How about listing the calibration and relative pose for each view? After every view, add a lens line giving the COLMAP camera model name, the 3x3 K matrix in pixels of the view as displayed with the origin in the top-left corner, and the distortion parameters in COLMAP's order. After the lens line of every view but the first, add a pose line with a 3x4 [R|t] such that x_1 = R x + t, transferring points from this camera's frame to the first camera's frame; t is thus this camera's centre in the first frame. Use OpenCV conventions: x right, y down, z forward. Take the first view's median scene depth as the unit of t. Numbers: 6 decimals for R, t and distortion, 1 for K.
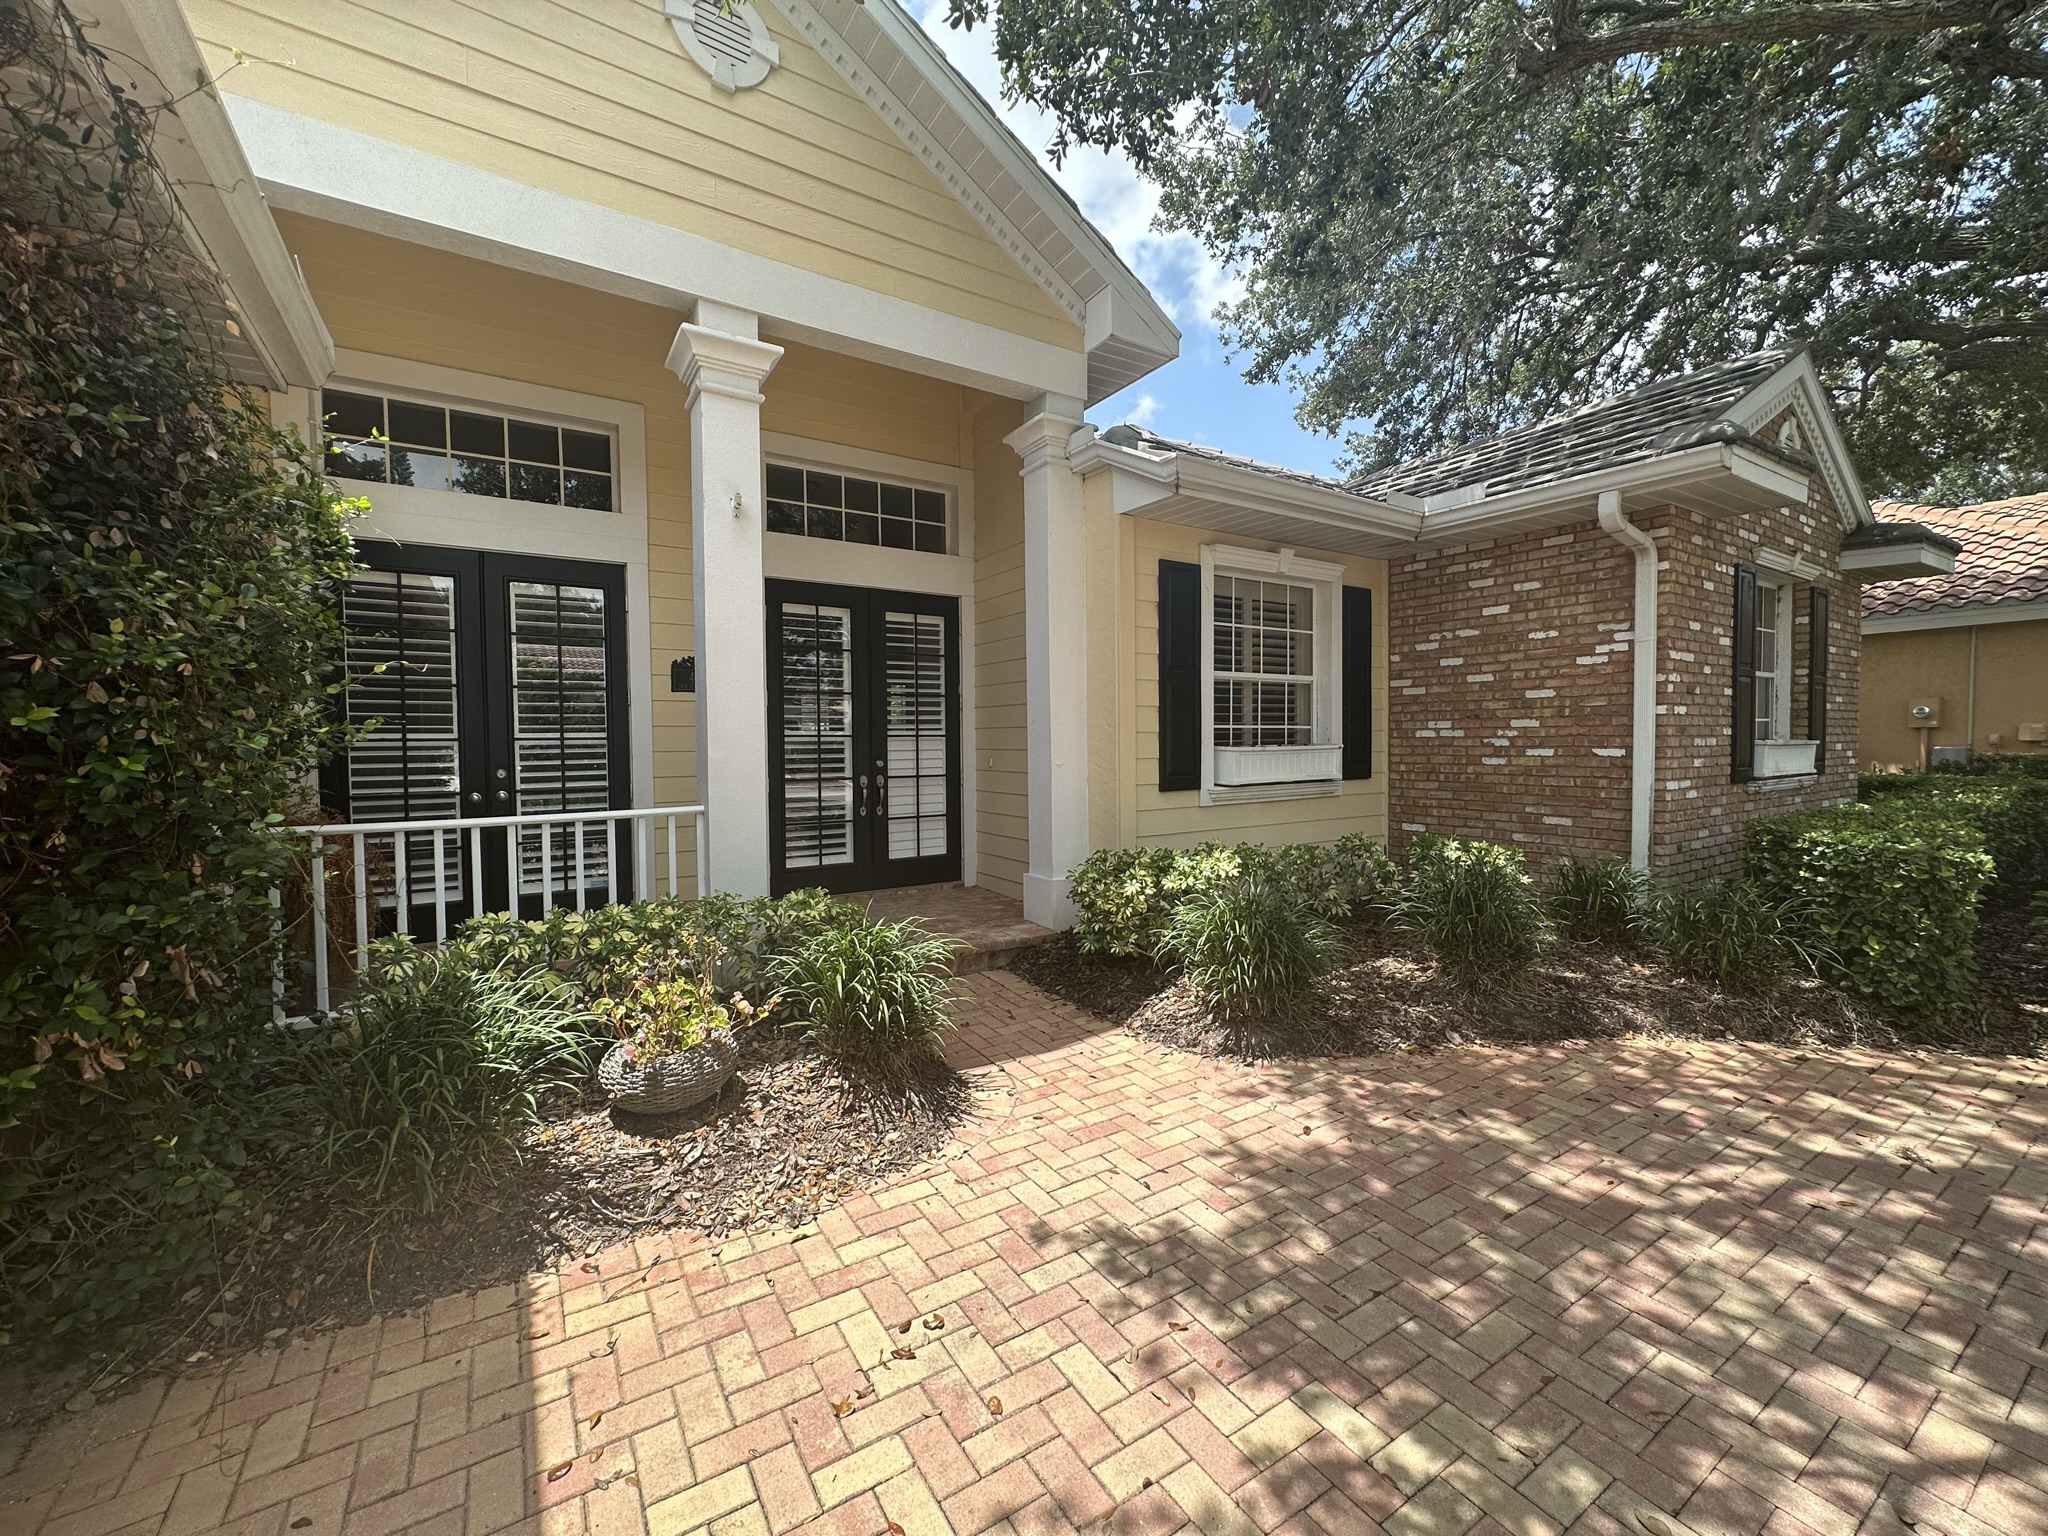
lens RADIAL K [[820.3, 0, 1024.0], [0, 820.3, 768.0], [0, 0, 1]] dist [0.008579, 0.000213]
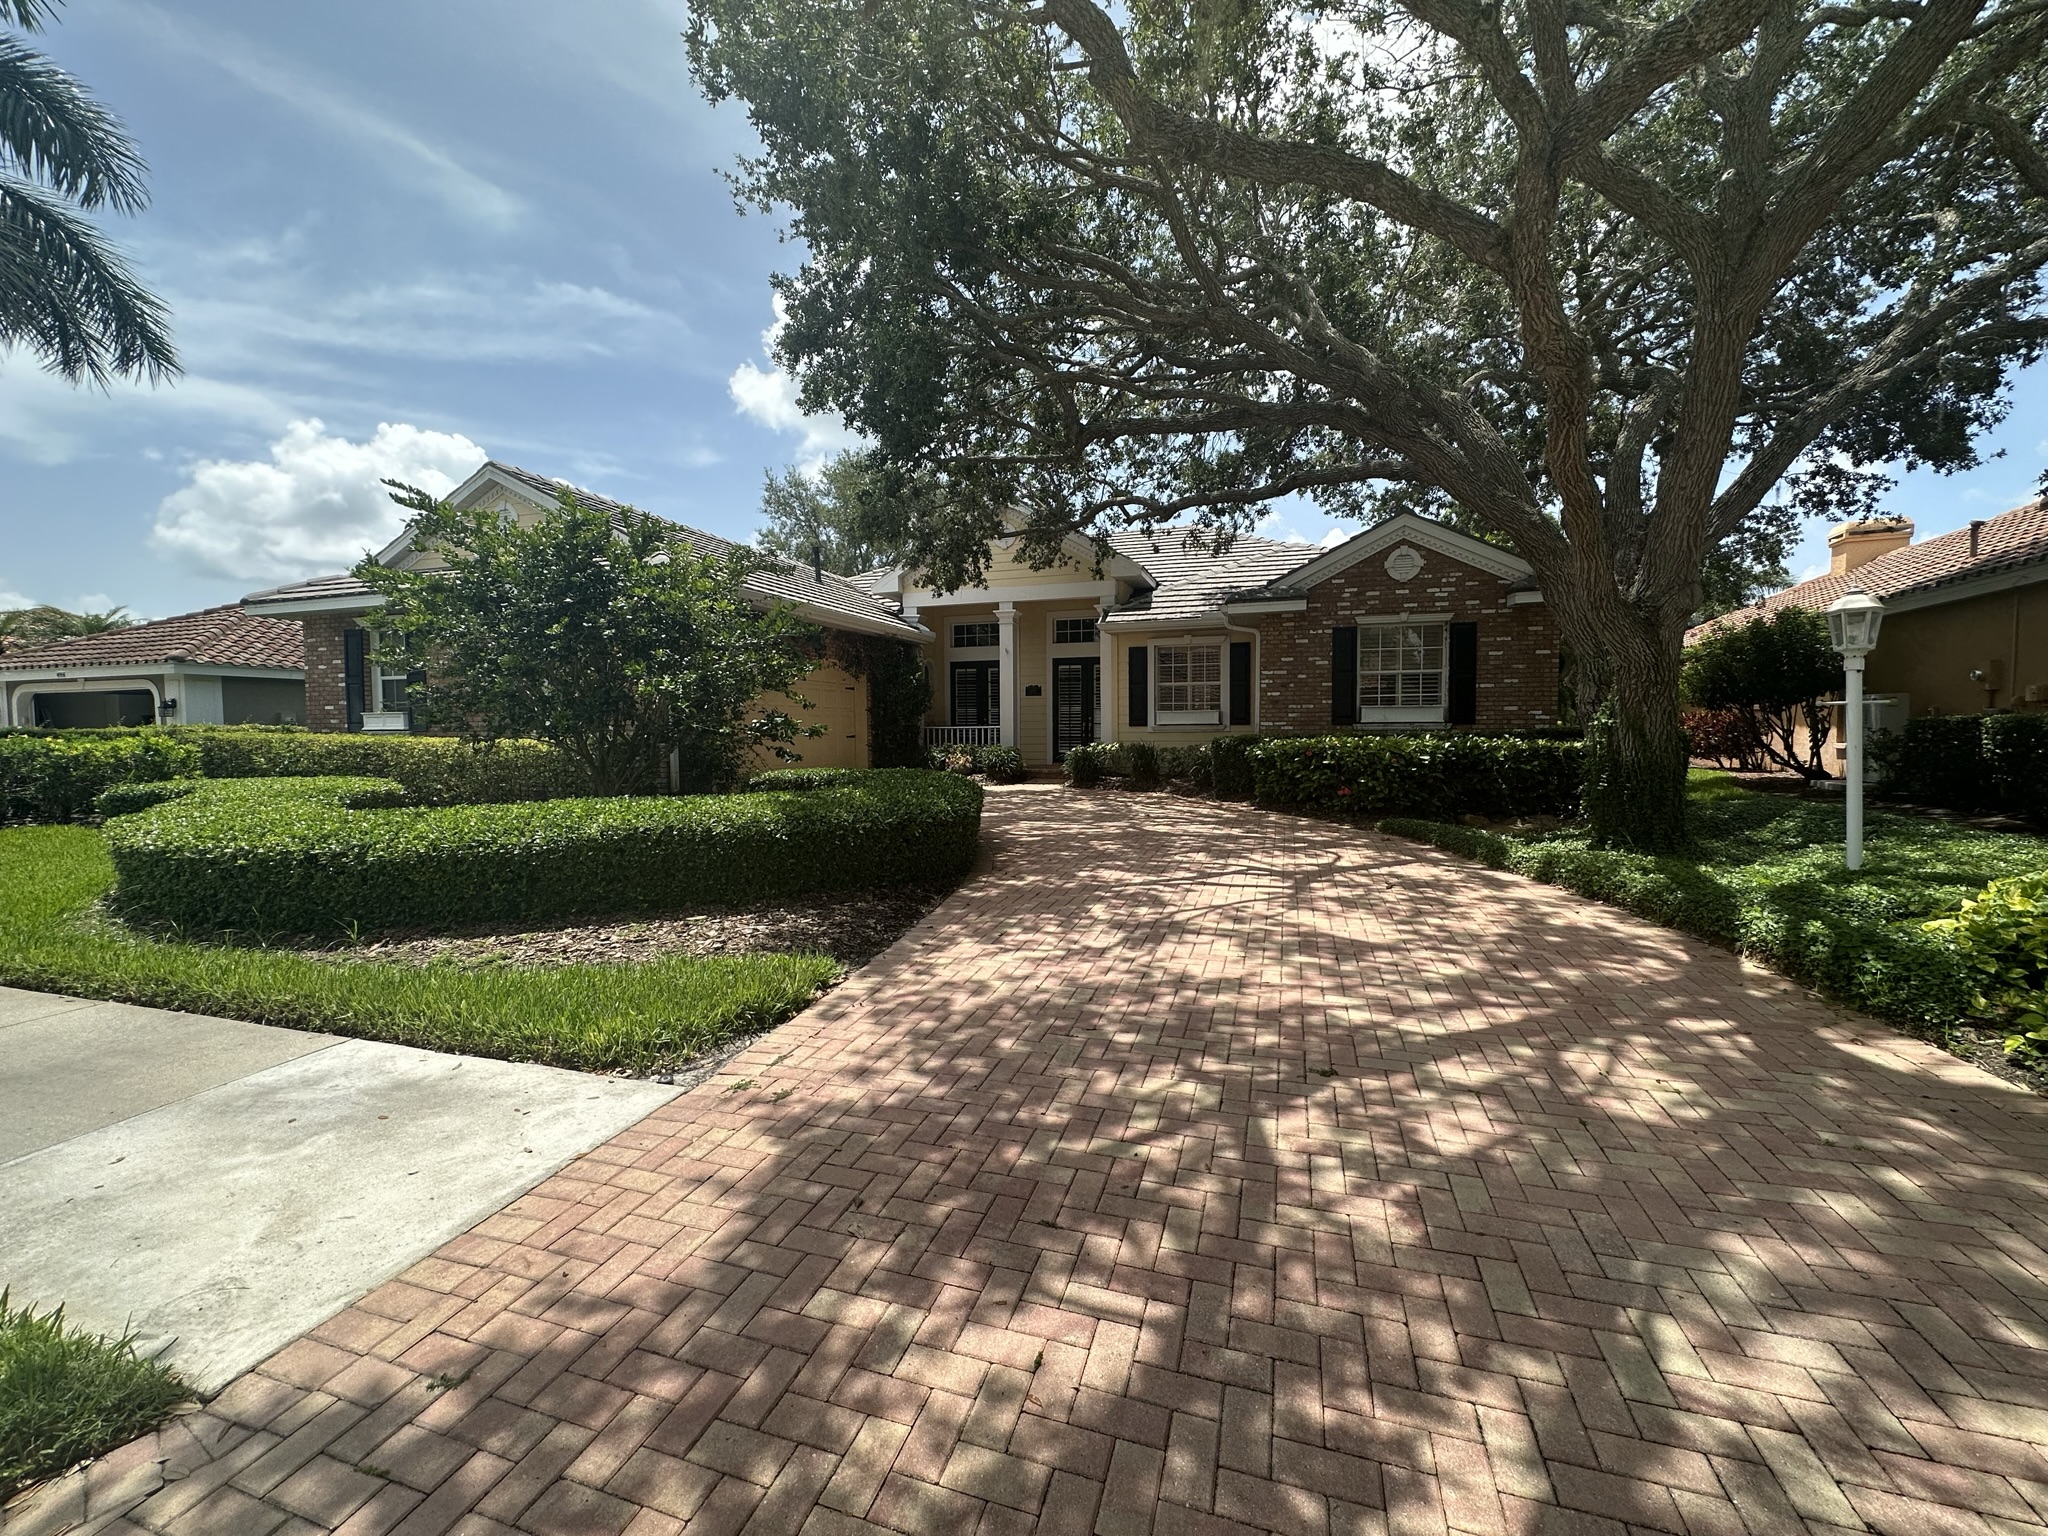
lens RADIAL K [[820.3, 0, 1024.0], [0, 820.3, 768.0], [0, 0, 1]] dist [0.008579, 0.000213]
pose [[0.631464, 0.045327, -0.774079, 2.090898], [-0.022401, 0.998940, 0.040220, 0.064034], [0.775081, -0.008058, 0.631810, -1.080941]]
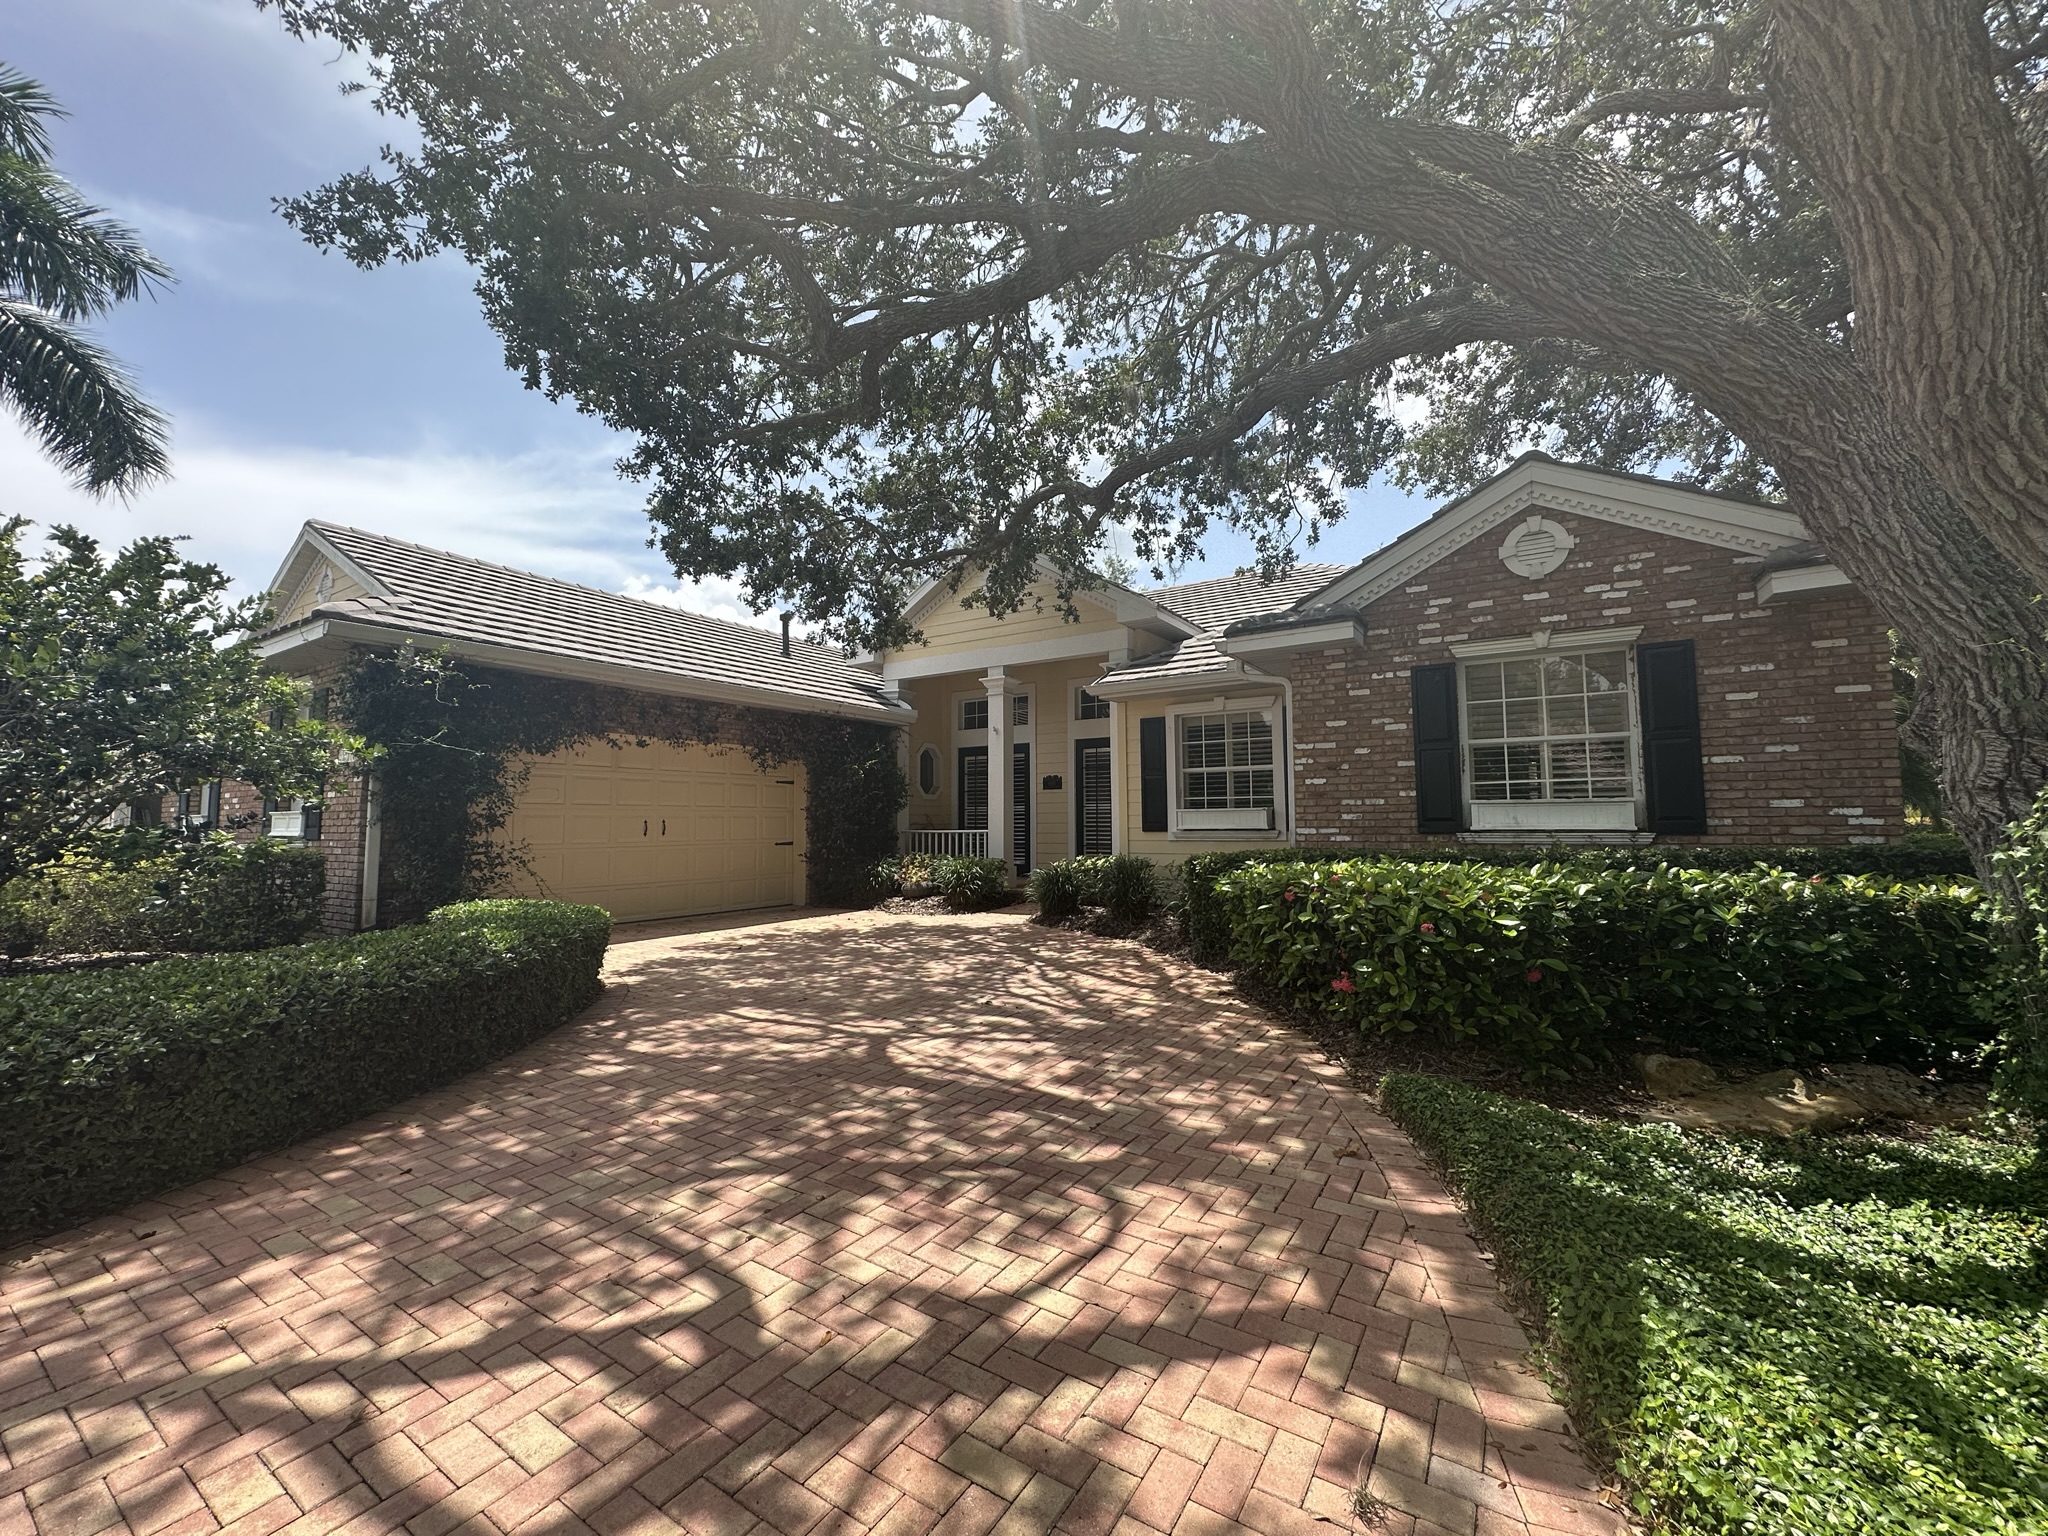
lens RADIAL K [[820.3, 0, 1024.0], [0, 820.3, 768.0], [0, 0, 1]] dist [0.008579, 0.000213]
pose [[0.411485, -0.054528, -0.909784, 1.801273], [-0.022919, 0.997274, -0.070138, 0.019817], [0.911128, 0.049712, 0.409114, -0.101312]]
